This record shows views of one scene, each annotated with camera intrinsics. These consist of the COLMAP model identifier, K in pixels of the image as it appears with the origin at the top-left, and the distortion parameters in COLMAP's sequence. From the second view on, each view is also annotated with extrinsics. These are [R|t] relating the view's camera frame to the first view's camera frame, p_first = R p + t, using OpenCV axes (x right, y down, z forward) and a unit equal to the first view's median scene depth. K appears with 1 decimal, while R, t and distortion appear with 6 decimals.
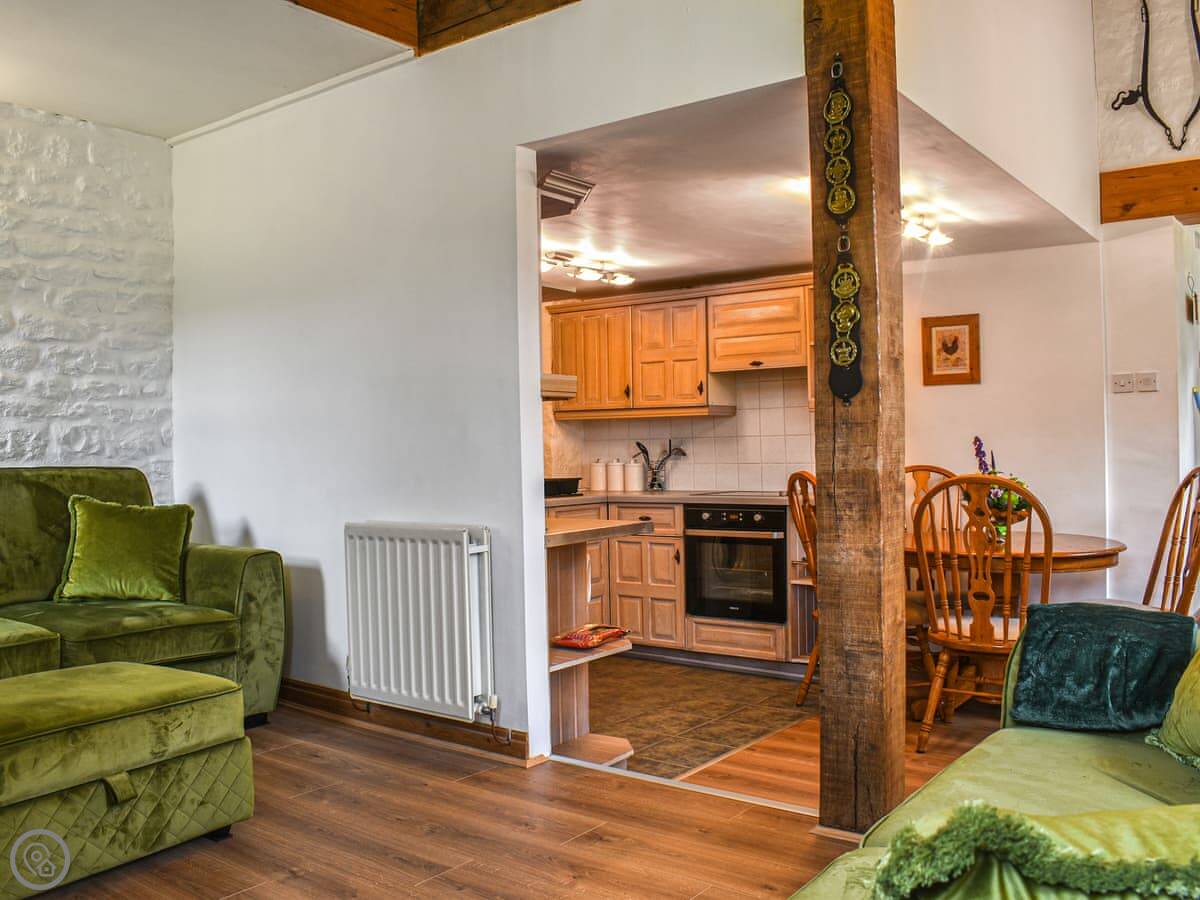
lens RADIAL K [[1060.5, 0, 604.5], [0, 1060.5, 448.9], [0, 0, 1]] dist [-0.095461, 0.009106]
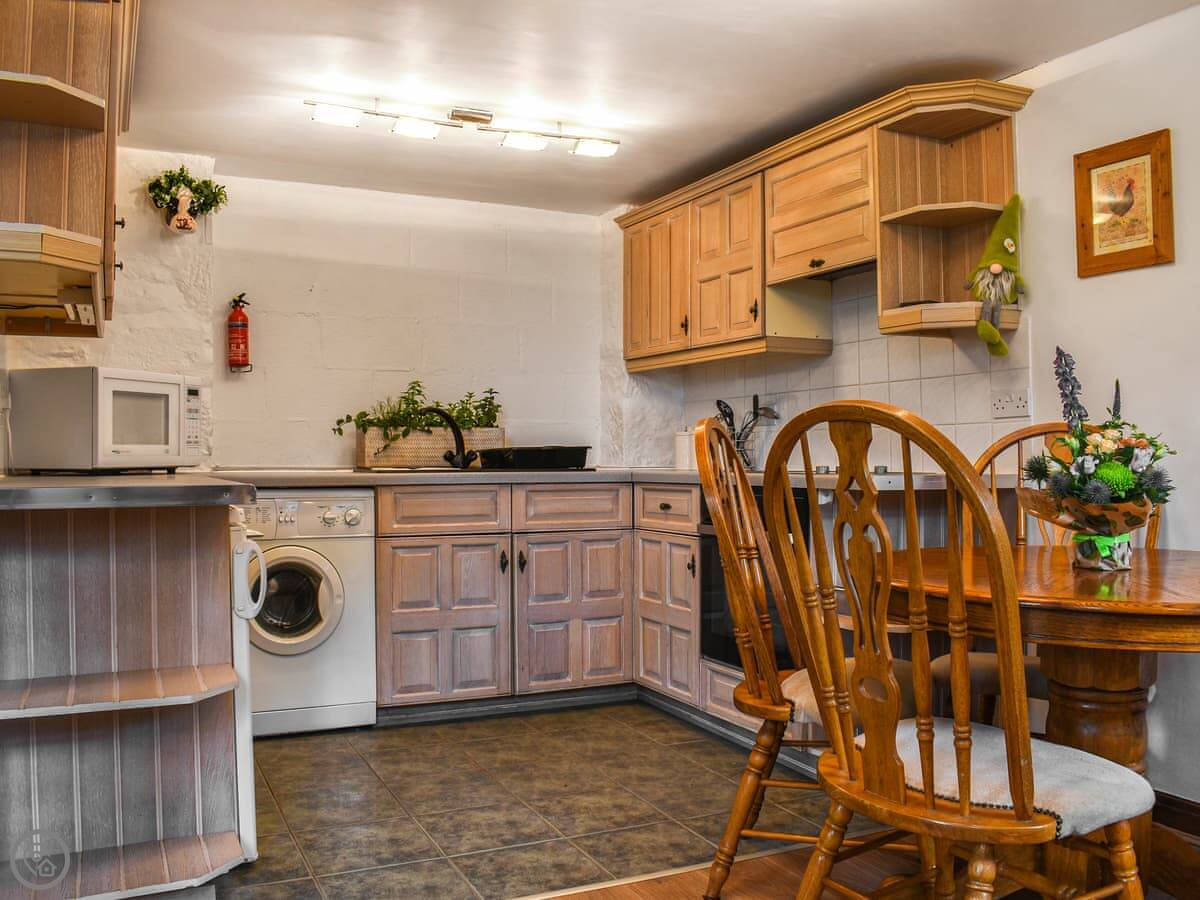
lens RADIAL K [[1060.5, 0, 596.4], [0, 1060.5, 449.3], [0, 0, 1]] dist [-0.095461, 0.009106]
pose [[0.888901, 0.013307, -0.457906, 0.314601], [-0.015124, 0.999886, -0.000301, 0.030882], [0.457850, 0.007193, 0.889000, 0.391787]]
